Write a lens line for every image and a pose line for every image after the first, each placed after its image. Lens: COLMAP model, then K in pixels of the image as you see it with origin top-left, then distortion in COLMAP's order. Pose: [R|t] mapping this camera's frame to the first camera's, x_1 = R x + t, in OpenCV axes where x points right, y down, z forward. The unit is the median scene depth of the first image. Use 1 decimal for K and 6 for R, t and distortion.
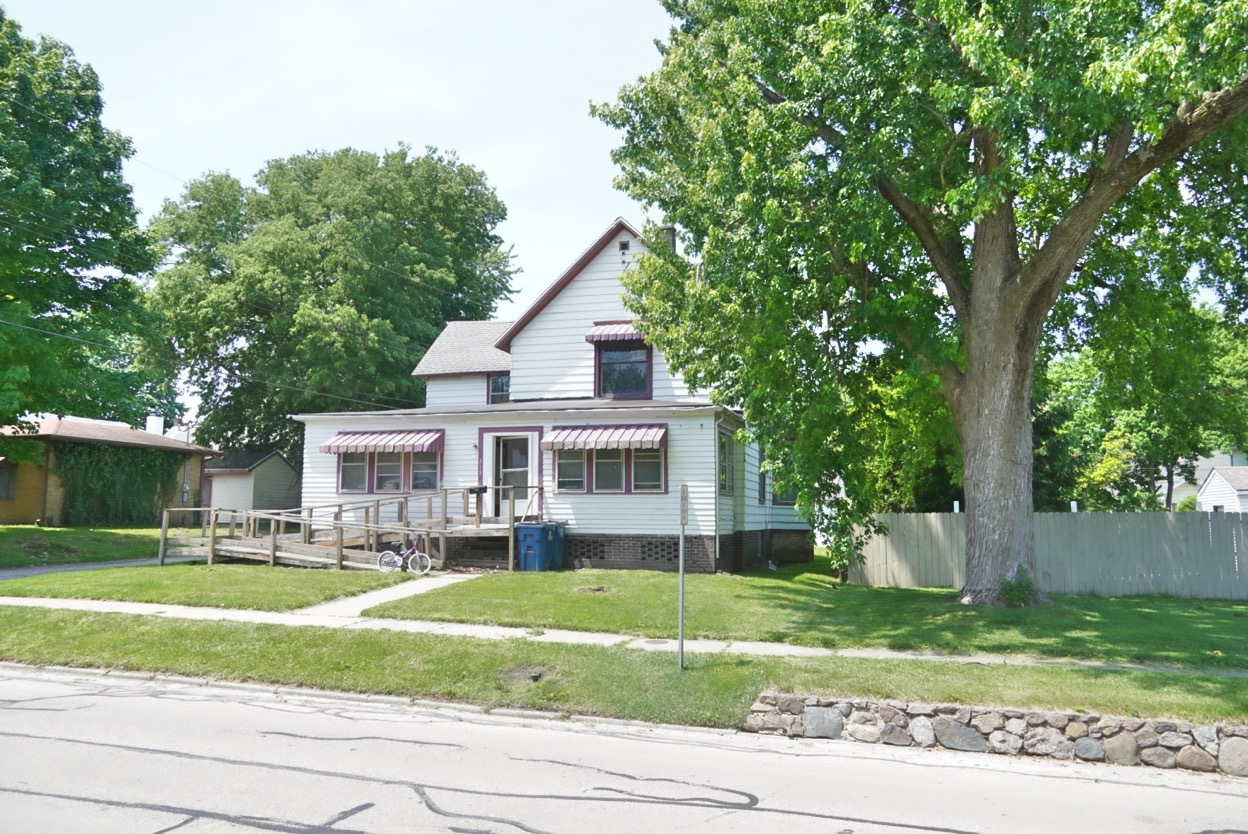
lens RADIAL K [[926.8, 0, 624.0], [0, 926.8, 417.0], [0, 0, 1]] dist [-0.053364, 0.054886]
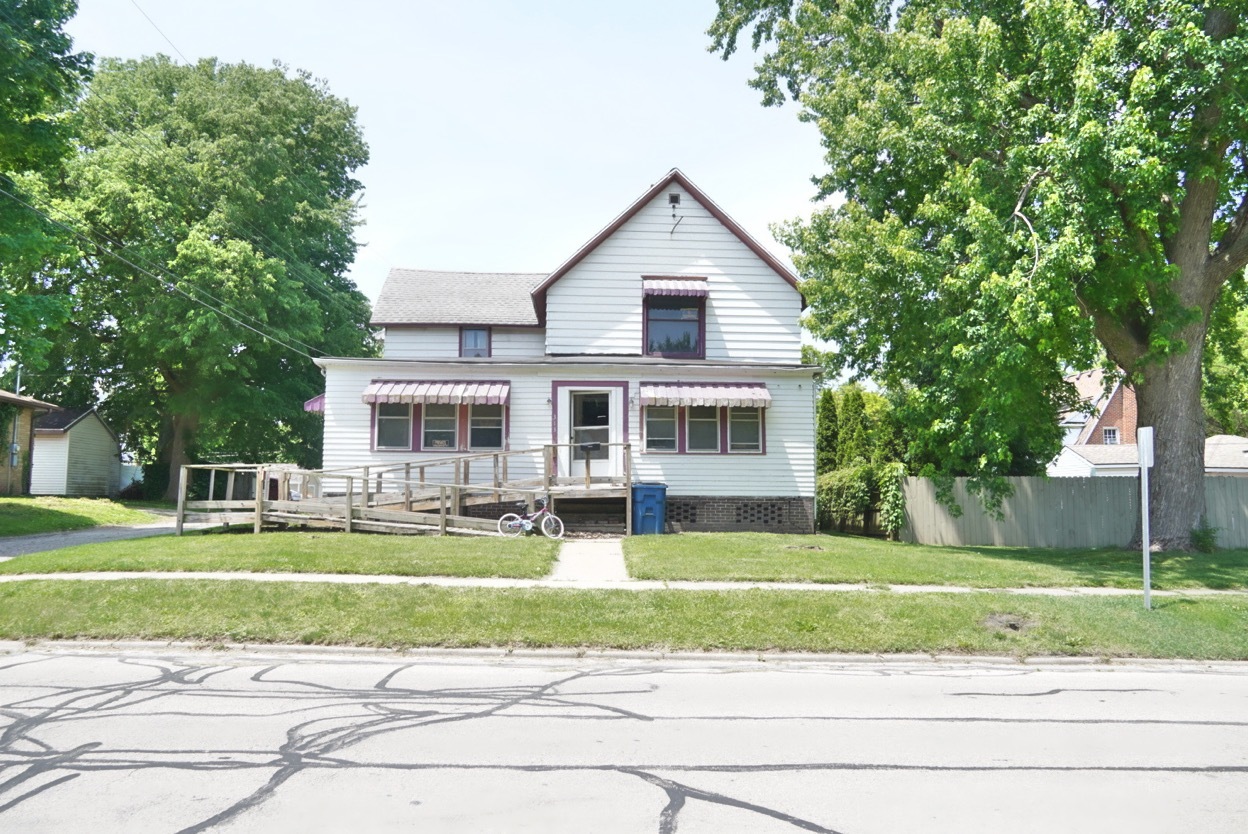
lens RADIAL K [[926.8, 0, 624.0], [0, 926.8, 417.0], [0, 0, 1]] dist [-0.053364, 0.054886]
pose [[0.945134, 0.028854, 0.325405, -0.386921], [-0.035054, 0.999298, 0.013205, 0.033059], [-0.324795, -0.023887, 0.945483, 0.115367]]
